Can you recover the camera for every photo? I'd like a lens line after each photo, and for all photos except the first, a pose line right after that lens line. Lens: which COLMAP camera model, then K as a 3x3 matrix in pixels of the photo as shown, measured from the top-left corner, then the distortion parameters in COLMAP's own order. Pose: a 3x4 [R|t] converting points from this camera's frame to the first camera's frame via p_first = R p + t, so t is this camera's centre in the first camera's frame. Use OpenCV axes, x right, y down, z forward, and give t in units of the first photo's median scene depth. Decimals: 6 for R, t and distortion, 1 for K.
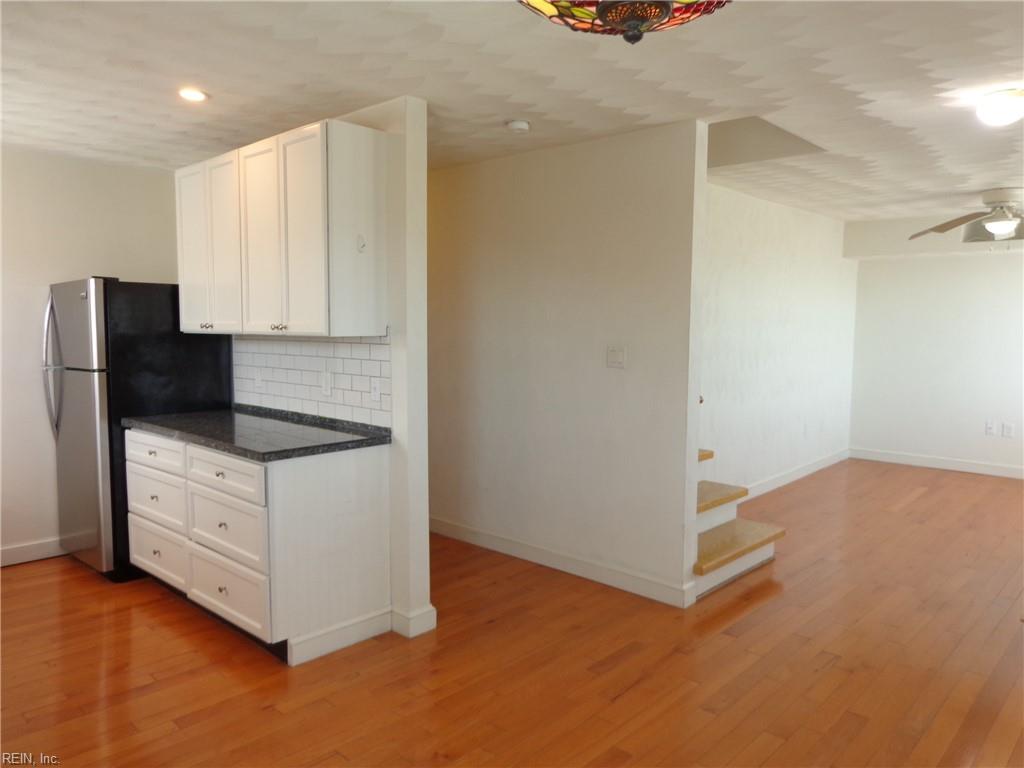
lens RADIAL K [[718.7, 0, 515.8], [0, 718.7, 388.4], [0, 0, 1]] dist [-0.005399, 0.004539]
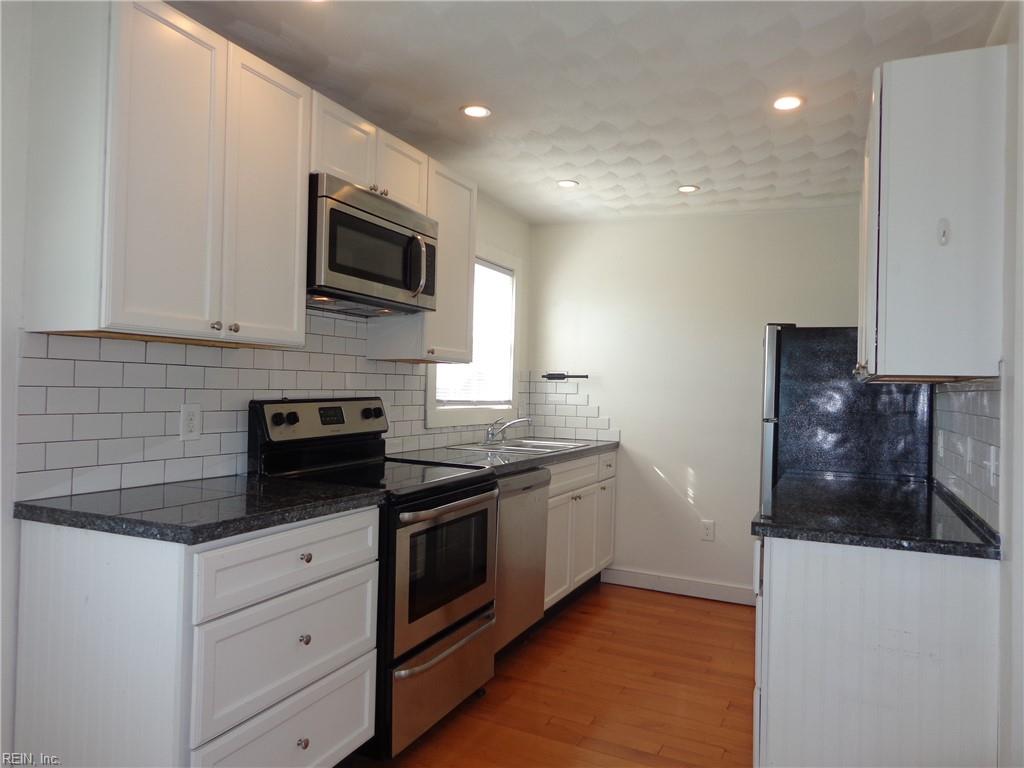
lens RADIAL K [[718.7, 0, 513.1], [0, 718.7, 374.7], [0, 0, 1]] dist [-0.005399, 0.004539]
pose [[0.308270, -0.015301, -0.951176, 0.229825], [-0.106815, 0.992991, -0.050591, -0.000627], [0.945283, 0.117195, 0.304475, 0.378656]]
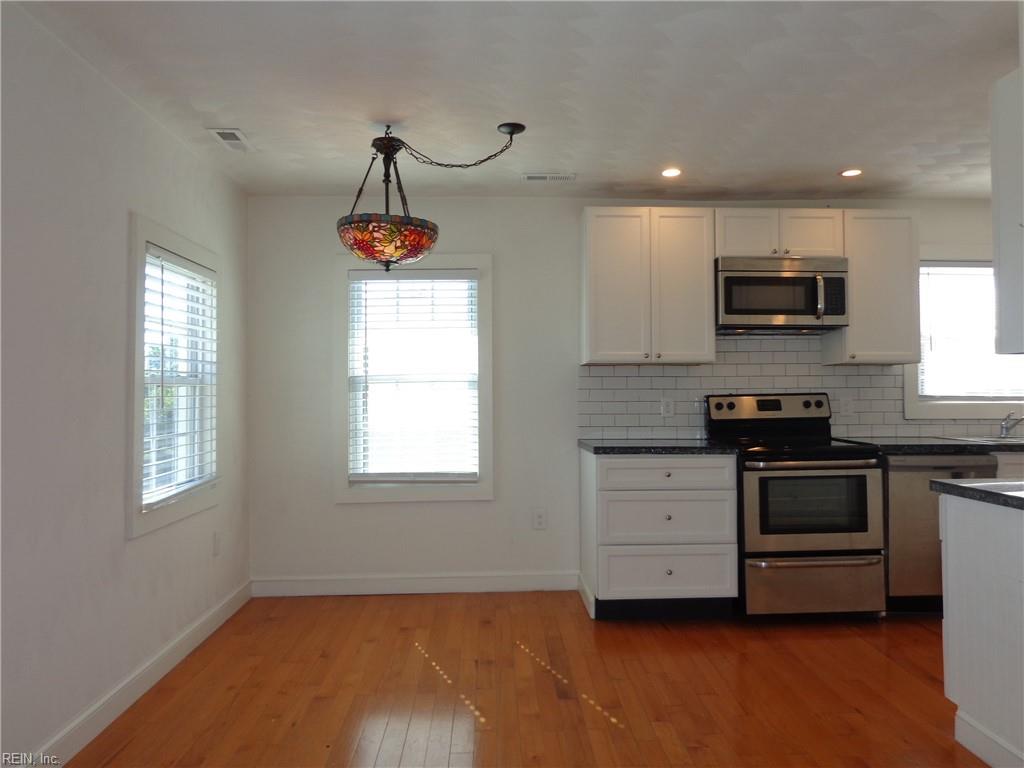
lens RADIAL K [[718.7, 0, 506.8], [0, 718.7, 379.9], [0, 0, 1]] dist [-0.005399, 0.004539]
pose [[-0.705817, -0.016717, -0.708197, 0.552035], [-0.063443, 0.997196, 0.039692, -0.035247], [0.705547, 0.072946, -0.704899, 0.950369]]
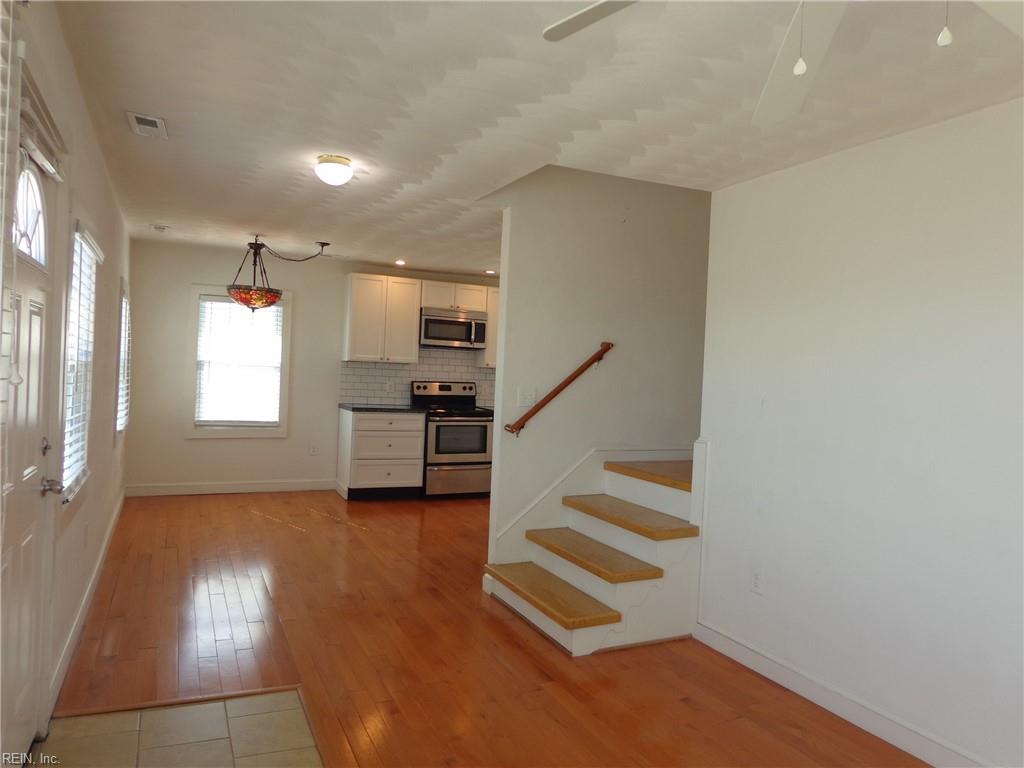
lens RADIAL K [[718.7, 0, 516.8], [0, 718.7, 386.3], [0, 0, 1]] dist [-0.005399, 0.004539]
pose [[-0.358876, -0.000908, -0.933385, 1.348245], [-0.133165, 0.989820, 0.050238, -0.115665], [0.923837, 0.142324, -0.355343, 1.389957]]
